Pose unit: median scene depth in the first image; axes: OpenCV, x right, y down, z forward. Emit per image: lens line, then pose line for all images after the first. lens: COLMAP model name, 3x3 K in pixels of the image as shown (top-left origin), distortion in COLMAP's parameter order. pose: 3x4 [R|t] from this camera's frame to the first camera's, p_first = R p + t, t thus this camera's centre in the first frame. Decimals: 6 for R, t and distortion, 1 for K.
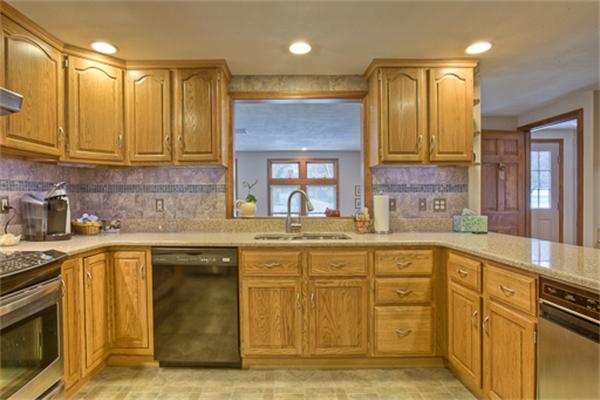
lens RADIAL K [[305.5, 0, 298.7], [0, 305.5, 201.1], [0, 0, 1]] dist [-0.011202, 0.000933]
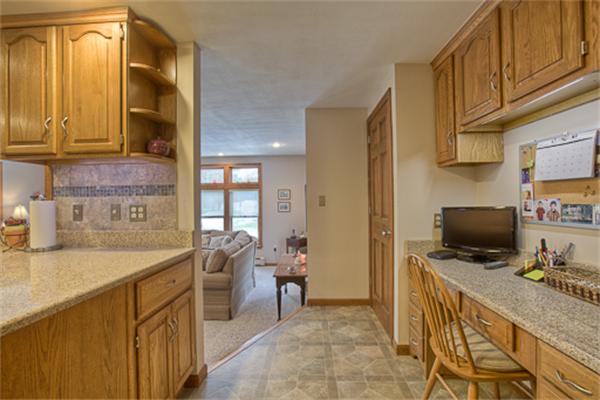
lens RADIAL K [[264.6, 0, 301.4], [0, 264.6, 199.0], [0, 0, 1]] dist [-0.003806, 0.000270]
pose [[0.996337, -0.010067, -0.084923, 0.923199], [0.008504, 0.999788, -0.018750, -0.005422], [0.085094, 0.017959, 0.996211, 0.379877]]
